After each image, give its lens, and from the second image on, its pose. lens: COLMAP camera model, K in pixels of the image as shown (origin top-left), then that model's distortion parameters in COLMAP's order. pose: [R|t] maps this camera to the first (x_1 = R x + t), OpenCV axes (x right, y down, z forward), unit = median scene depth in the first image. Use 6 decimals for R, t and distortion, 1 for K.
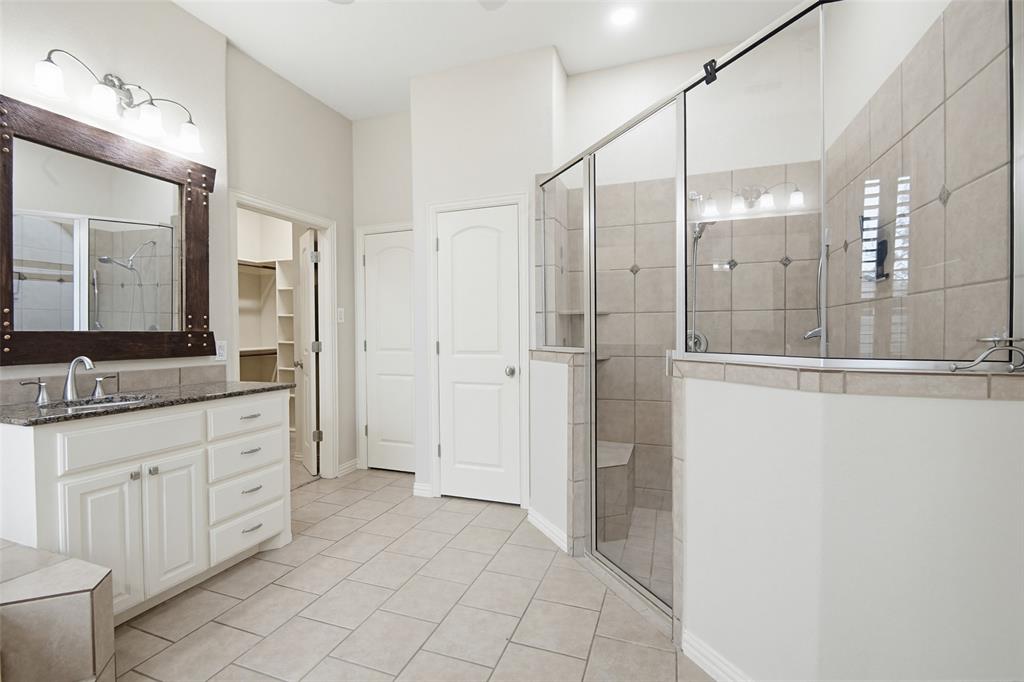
lens RADIAL K [[451.6, 0, 520.3], [0, 451.6, 339.5], [0, 0, 1]] dist [-0.005971, -0.002279]
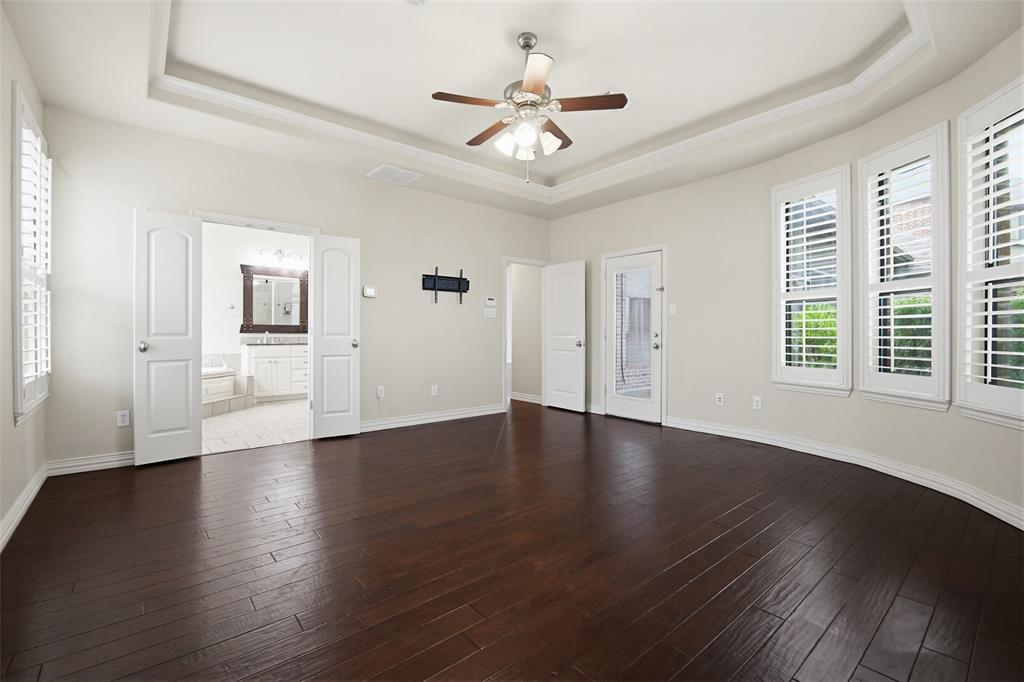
lens RADIAL K [[451.6, 0, 509.6], [0, 451.6, 336.9], [0, 0, 1]] dist [-0.005971, -0.002279]
pose [[0.859637, 0.011307, -0.510779, 2.079046], [-0.017331, 0.999825, -0.007034, 0.058375], [0.510610, 0.014899, 0.859683, -0.925228]]
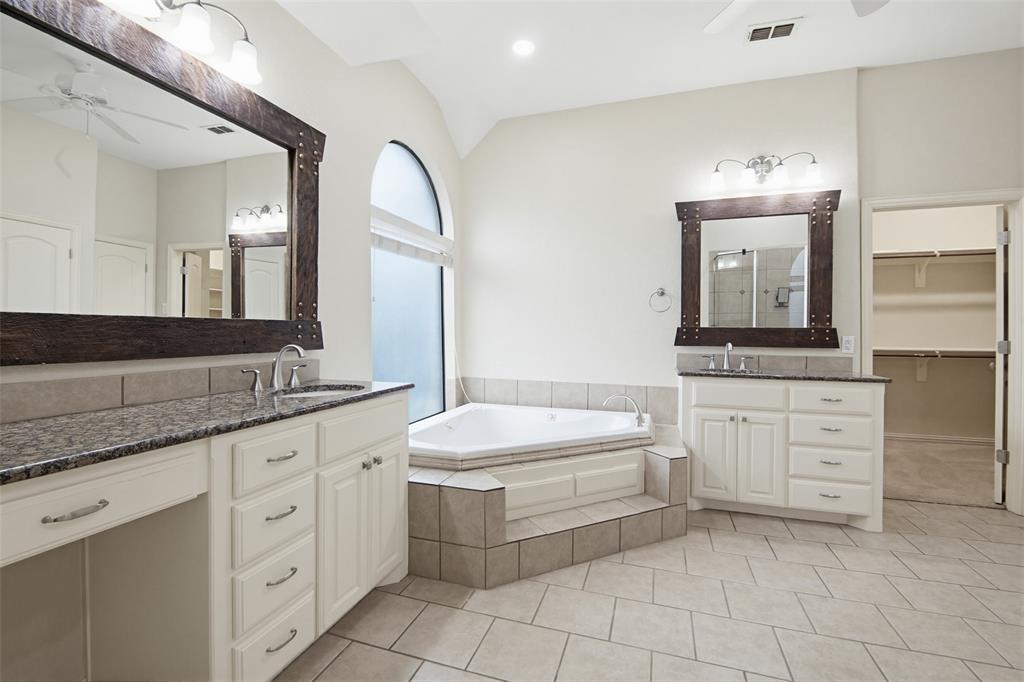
lens RADIAL K [[451.6, 0, 516.6], [0, 451.6, 336.2], [0, 0, 1]] dist [-0.005971, -0.002279]
pose [[0.038187, 0.009499, -0.999225, 0.496101], [-0.021901, 0.999723, 0.008667, 0.012779], [0.999031, 0.021553, 0.038385, 0.125998]]
